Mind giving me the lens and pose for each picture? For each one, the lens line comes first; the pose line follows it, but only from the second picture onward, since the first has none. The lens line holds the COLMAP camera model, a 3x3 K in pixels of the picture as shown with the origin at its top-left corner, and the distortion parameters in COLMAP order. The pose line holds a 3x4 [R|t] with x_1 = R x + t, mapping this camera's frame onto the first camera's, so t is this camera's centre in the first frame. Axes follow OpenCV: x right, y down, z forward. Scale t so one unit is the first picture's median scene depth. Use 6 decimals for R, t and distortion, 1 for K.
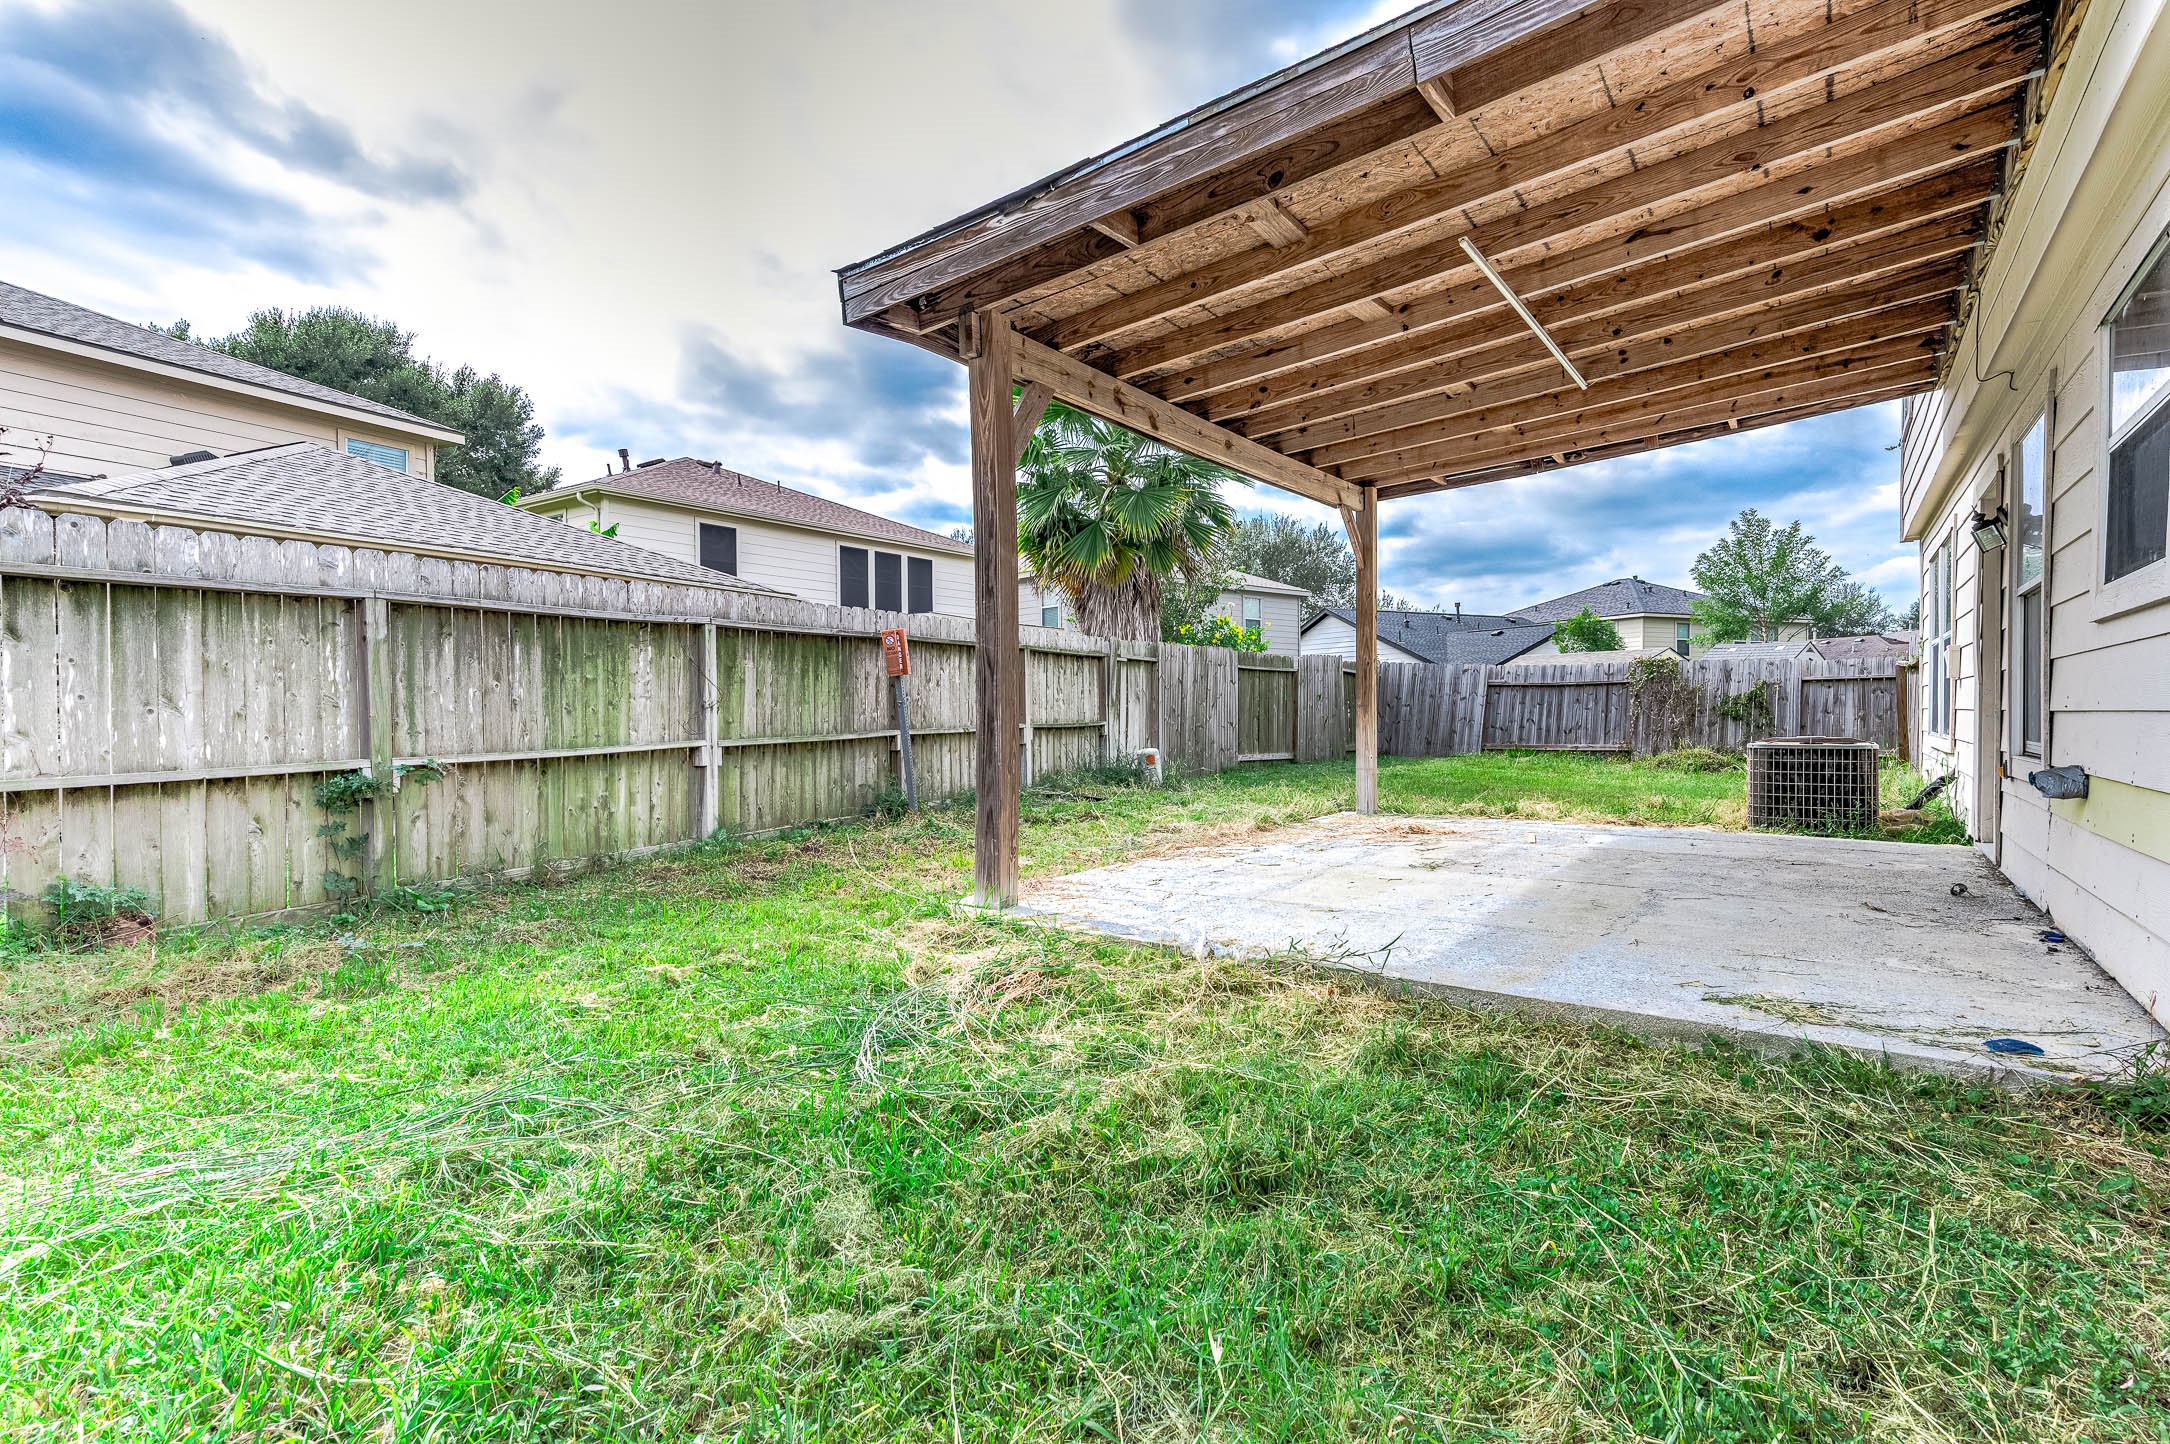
lens RADIAL K [[1075.8, 0, 1093.5], [0, 1075.8, 720.5], [0, 0, 1]] dist [0.003770, 0.000675]
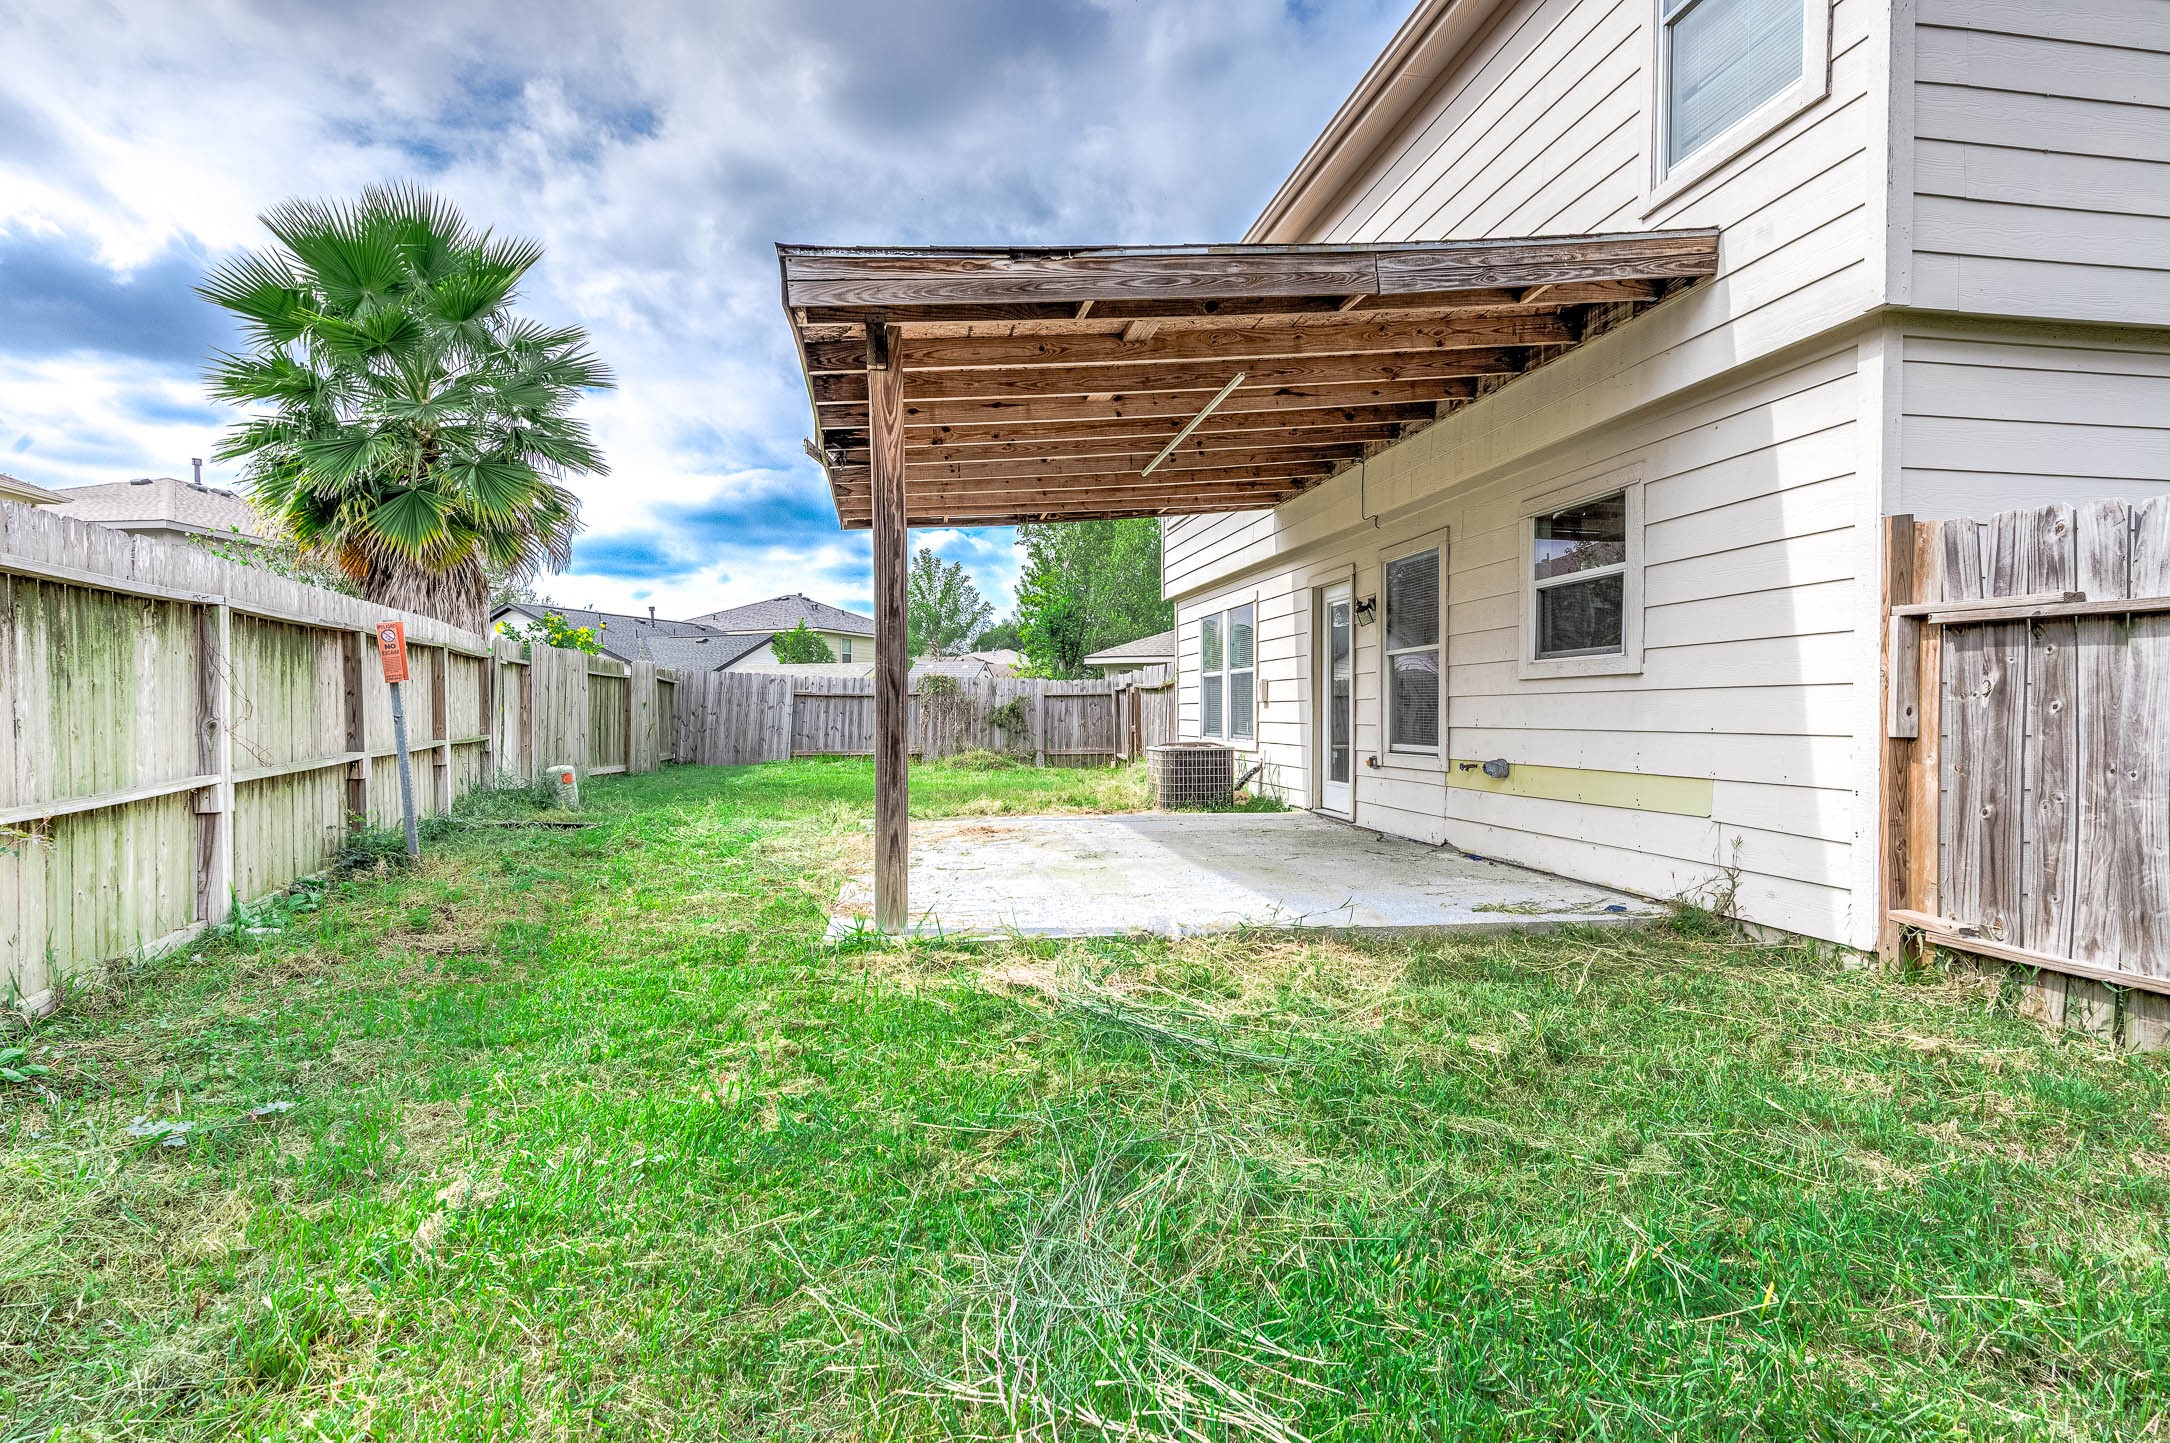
lens RADIAL K [[1075.8, 0, 1093.5], [0, 1075.8, 720.0], [0, 0, 1]] dist [0.003770, 0.000675]
pose [[0.709165, -0.002217, 0.705039, -0.445791], [0.005180, 0.999984, -0.002066, -0.012174], [-0.705024, 0.005117, 0.709165, 0.118925]]
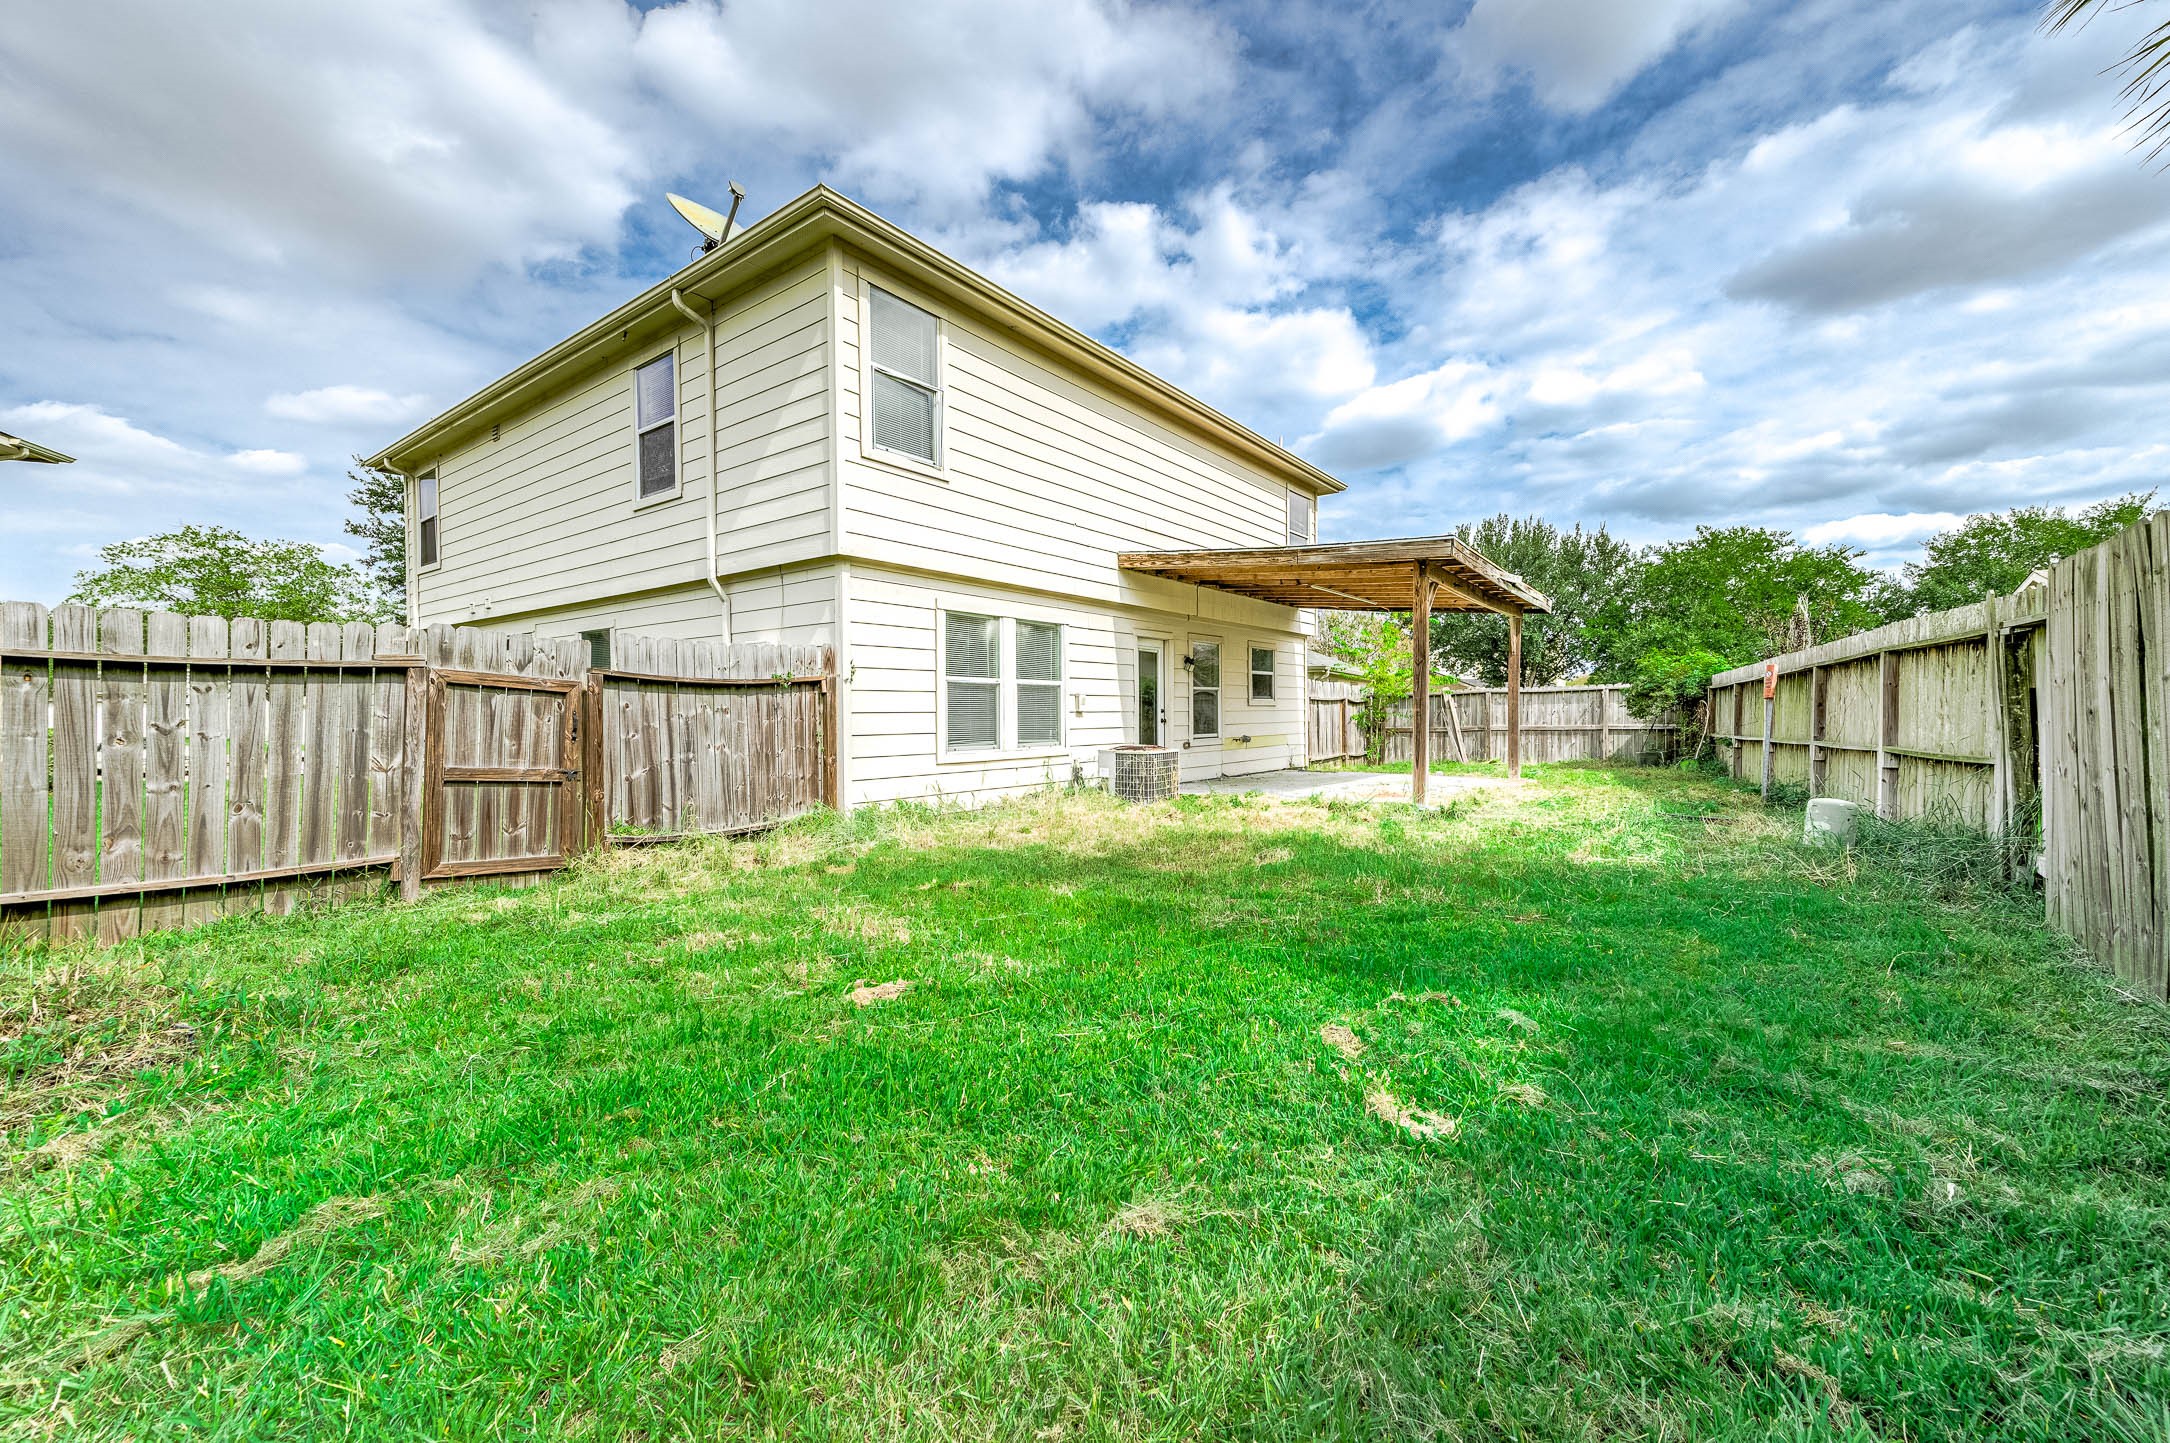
lens RADIAL K [[853.1, 0, 1085.0], [0, 853.1, 721.5], [0, 0, 1]] dist [0.017300, -0.000128]
pose [[-0.998399, 0.011262, 0.055430, 0.772928], [0.012469, 0.999691, 0.021489, -0.057431], [-0.055171, 0.022146, -0.998231, 2.598594]]
